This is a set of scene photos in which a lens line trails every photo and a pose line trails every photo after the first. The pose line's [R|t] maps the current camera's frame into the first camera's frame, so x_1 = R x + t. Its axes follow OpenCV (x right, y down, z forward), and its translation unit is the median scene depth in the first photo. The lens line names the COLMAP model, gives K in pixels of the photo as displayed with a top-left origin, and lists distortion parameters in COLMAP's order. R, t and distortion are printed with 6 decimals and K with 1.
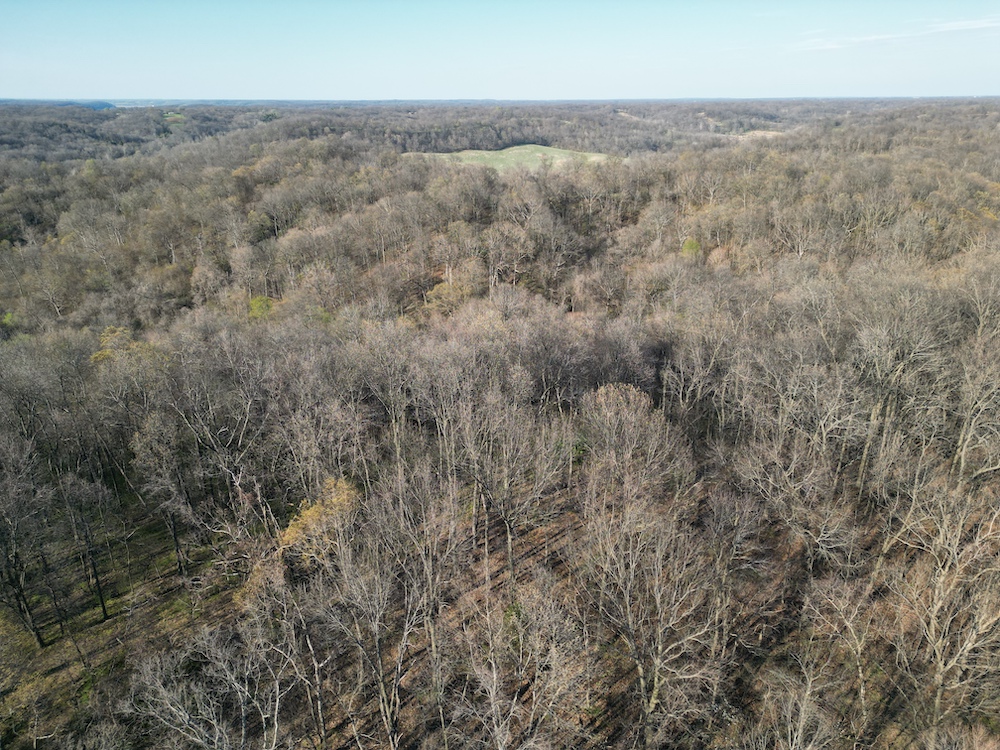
lens RADIAL K [[697.8, 0, 493.3], [0, 697.8, 381.8], [0, 0, 1]] dist [0.062420, -0.050653]
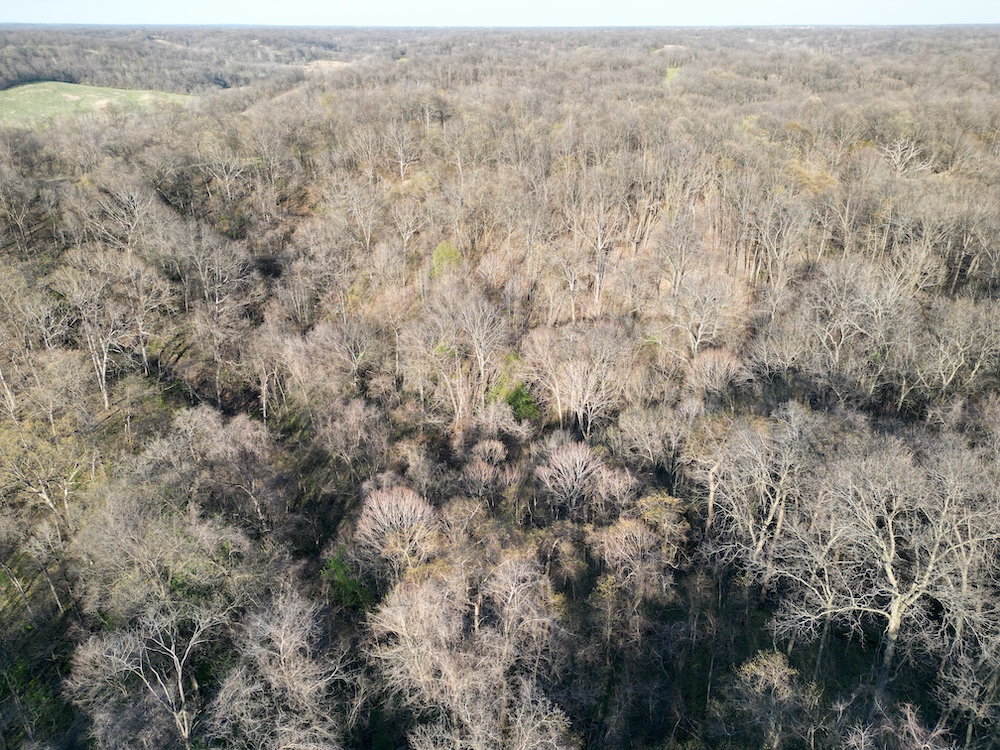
lens RADIAL K [[697.8, 0, 494.2], [0, 697.8, 381.1], [0, 0, 1]] dist [0.062420, -0.050653]
pose [[0.835373, -0.244610, 0.492259, -0.008764], [0.202783, 0.969503, 0.137632, -0.083635], [-0.510912, -0.015152, 0.859499, 0.231099]]
